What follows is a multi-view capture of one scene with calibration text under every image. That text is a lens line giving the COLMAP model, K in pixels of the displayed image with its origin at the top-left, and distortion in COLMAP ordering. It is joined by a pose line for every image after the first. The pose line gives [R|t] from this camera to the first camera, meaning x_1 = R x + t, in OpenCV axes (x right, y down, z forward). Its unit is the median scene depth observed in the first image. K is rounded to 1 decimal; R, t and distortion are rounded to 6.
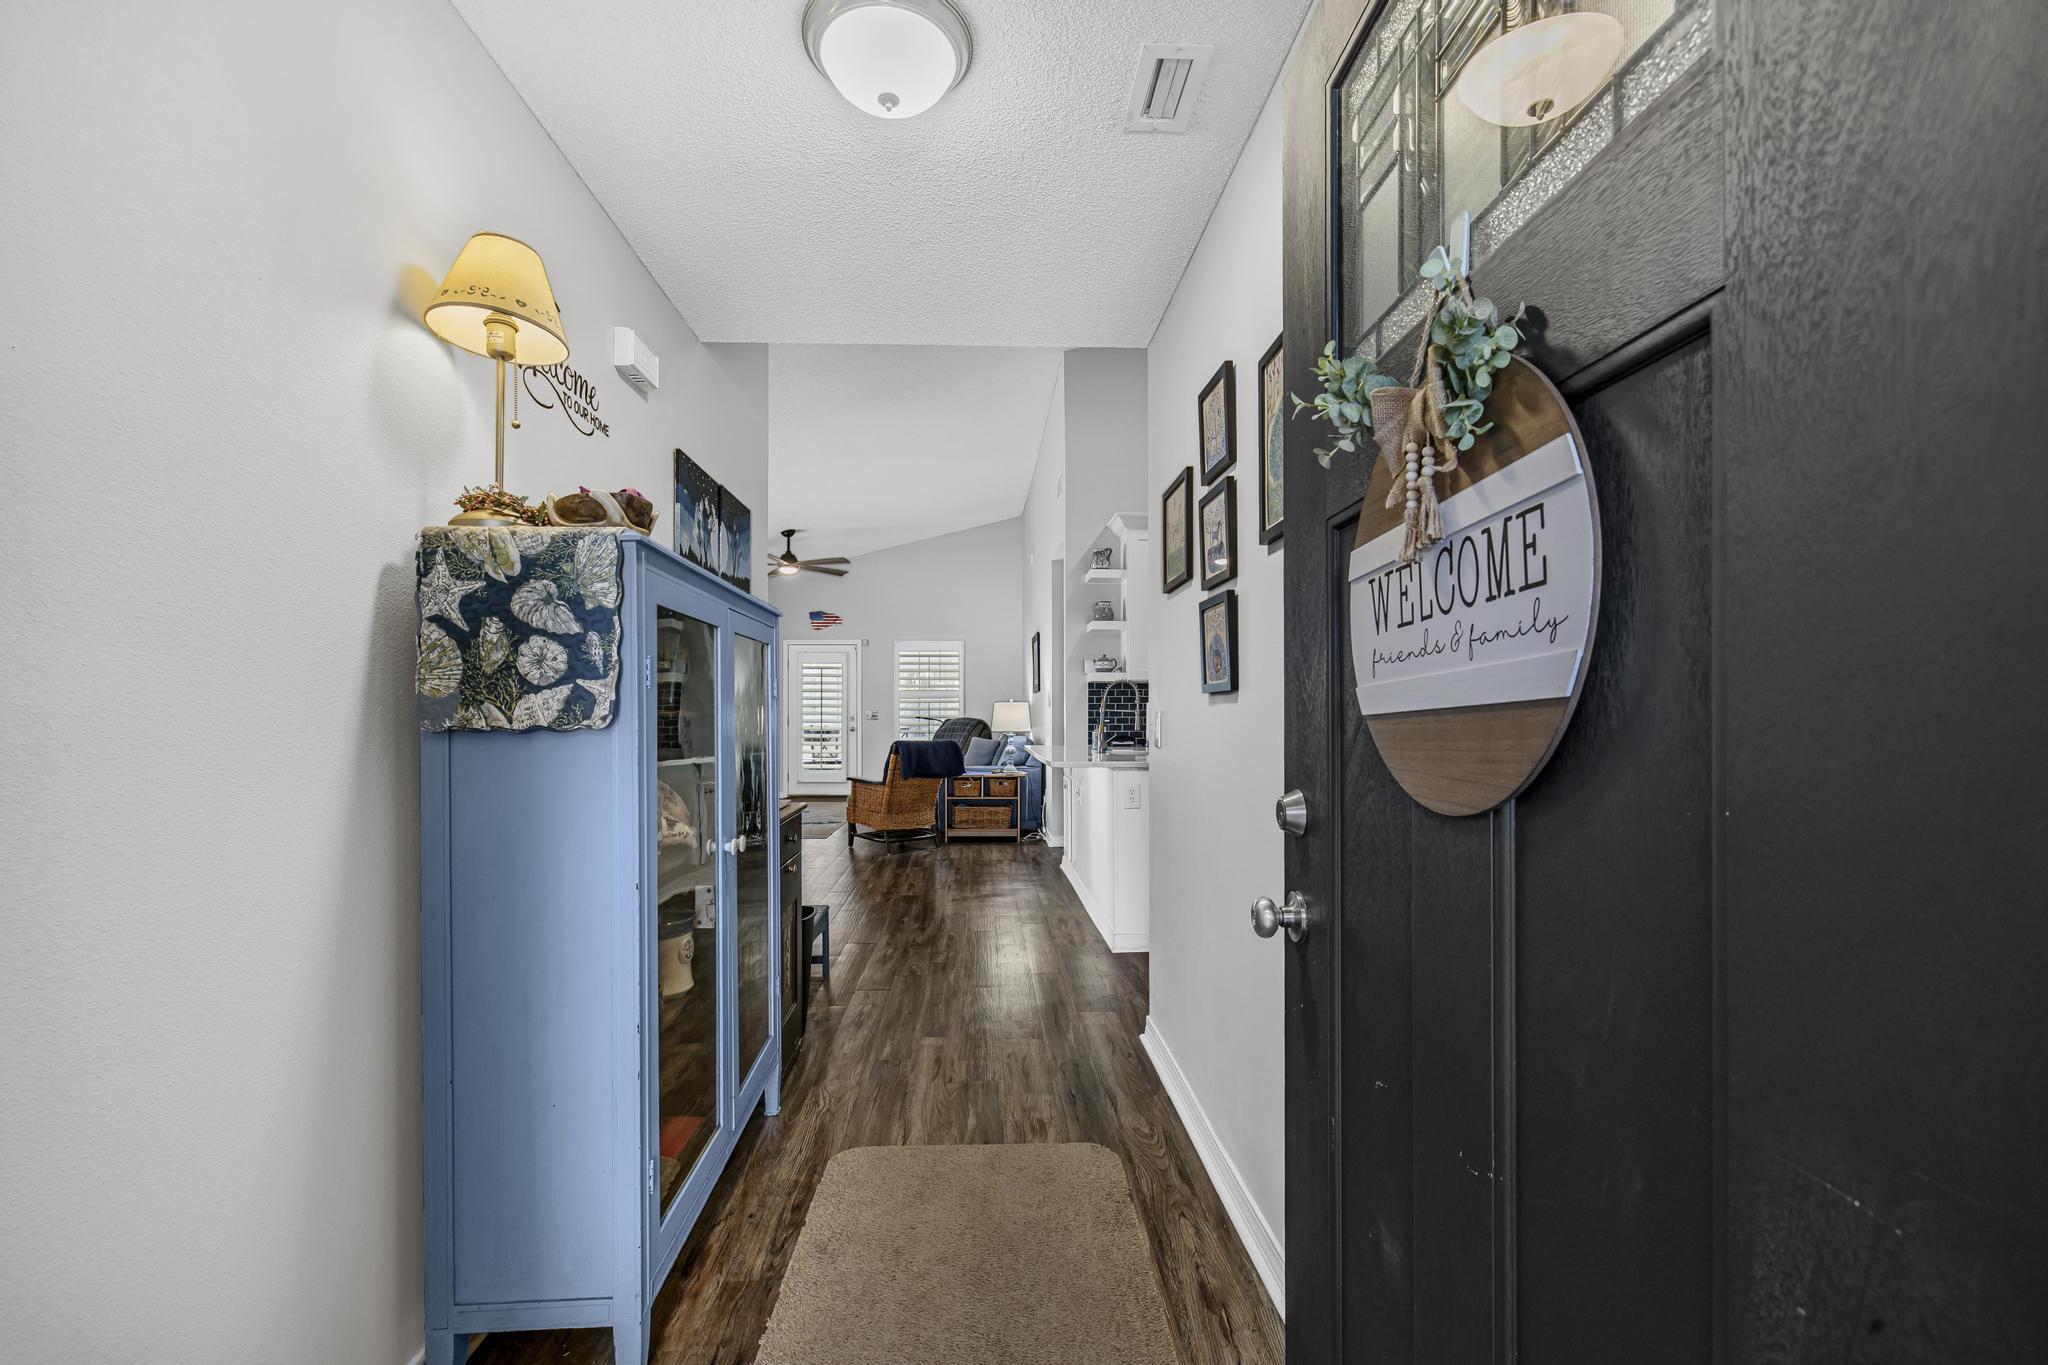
lens RADIAL K [[884.7, 0, 1019.2], [0, 884.7, 708.7], [0, 0, 1]] dist [0.000626, 0.000272]
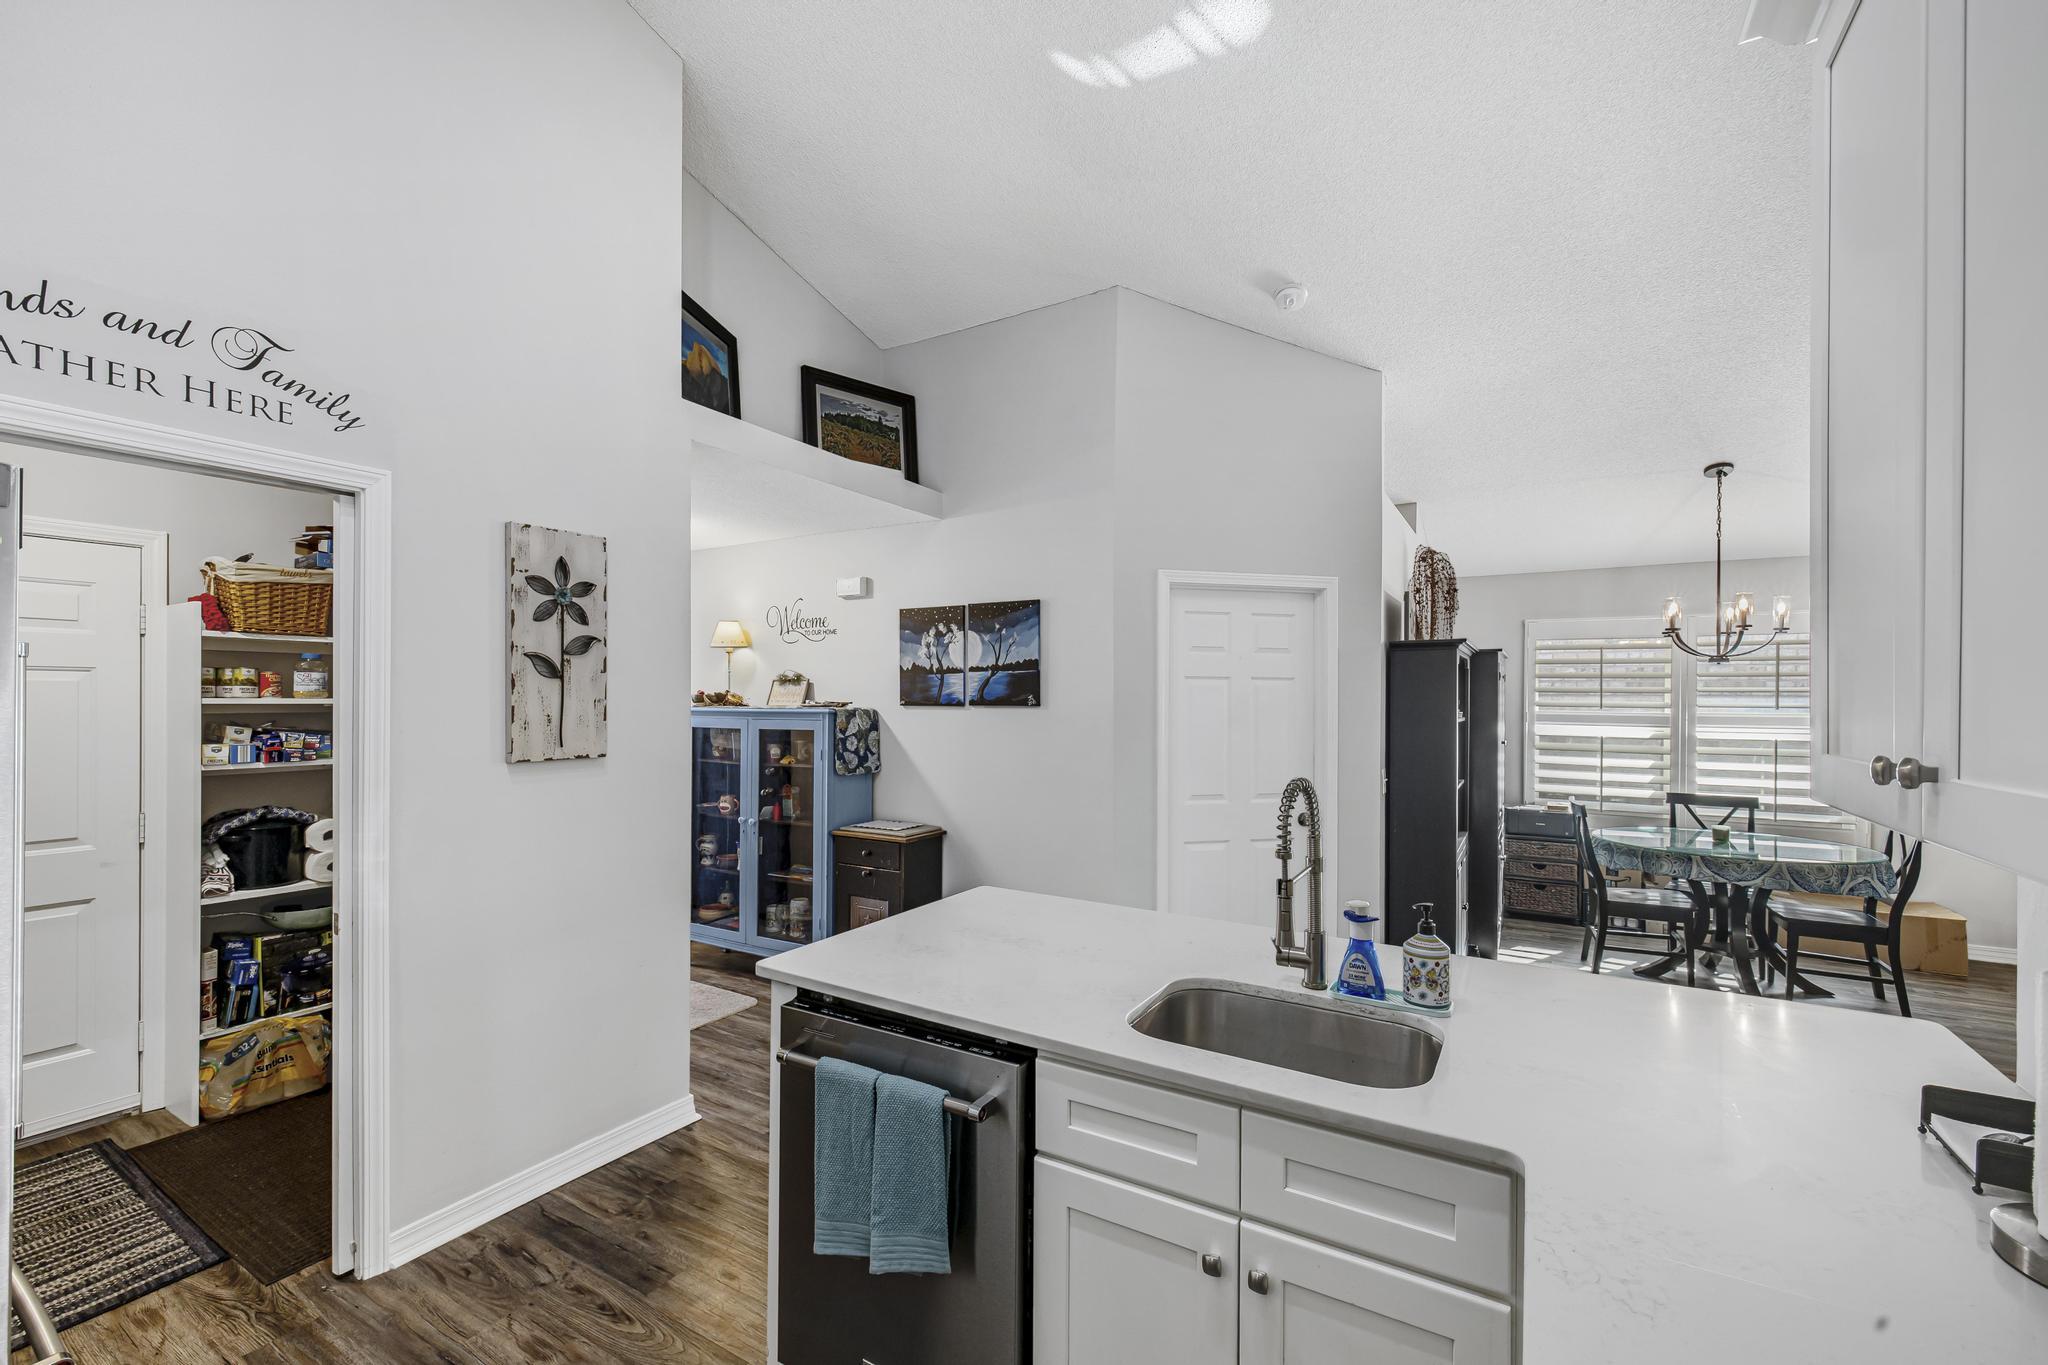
lens RADIAL K [[866.9, 0, 1023.0], [0, 866.9, 694.3], [0, 0, 1]] dist [0.000803, 0.000315]
pose [[-0.545635, -0.002766, -0.838018, 0.974101], [0.004726, 0.999968, -0.006378, -0.130279], [0.838010, -0.007440, -0.545605, 2.309416]]
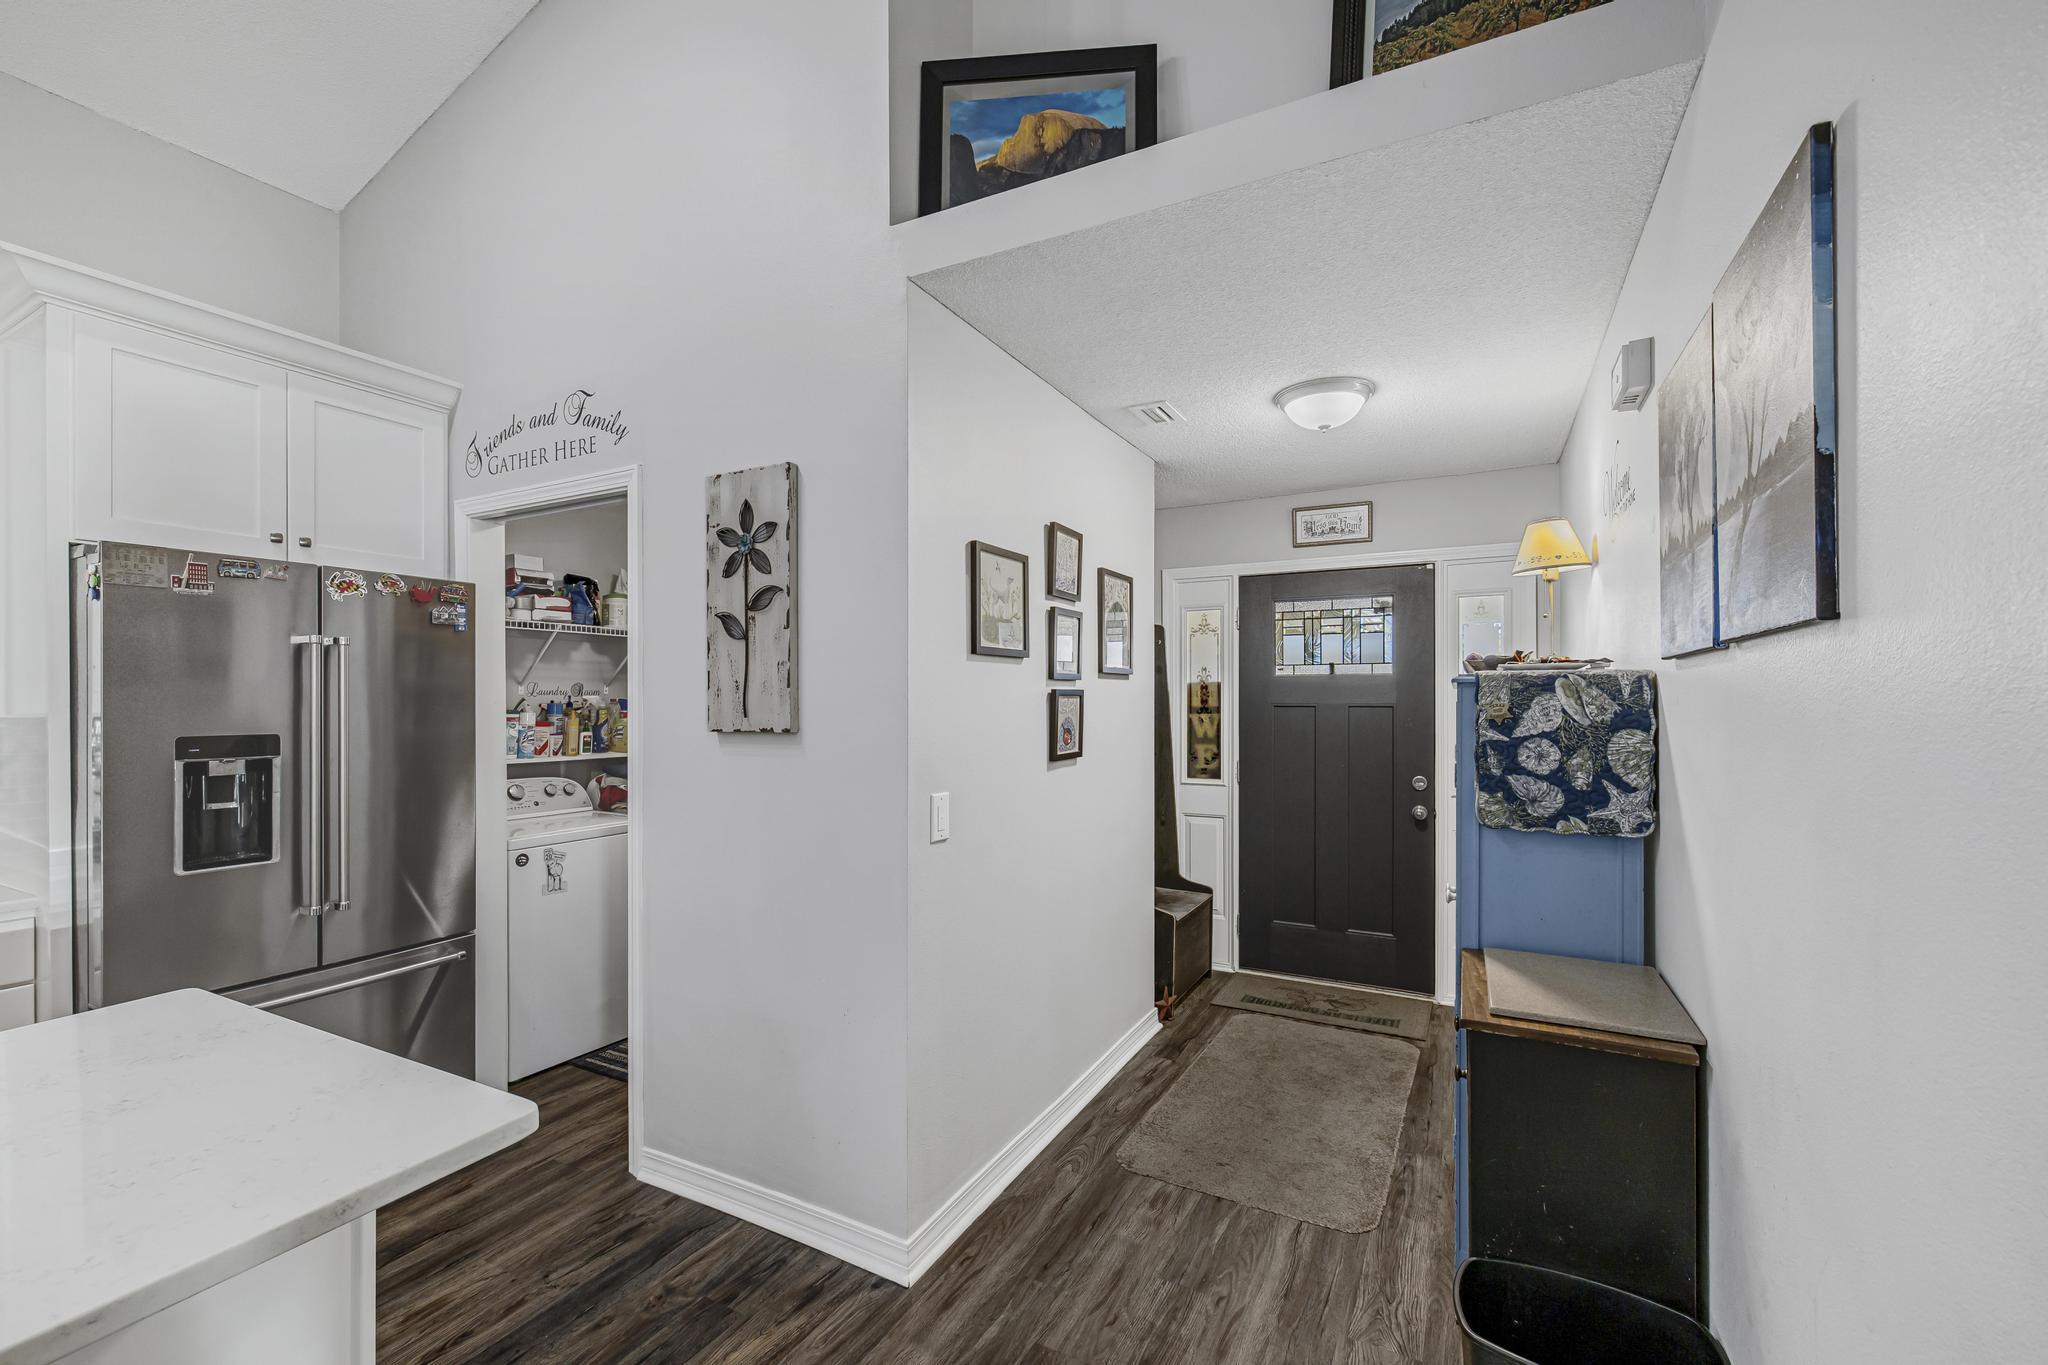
lens RADIAL K [[863.3, 0, 1013.2], [0, 863.3, 698.0], [0, 0, 1]] dist [-0.000798, -0.000015]
pose [[-0.858921, 0.008905, 0.512030, -0.336279], [0.002414, 0.999908, -0.013340, -0.082651], [-0.512102, -0.010222, -0.858864, 1.898357]]
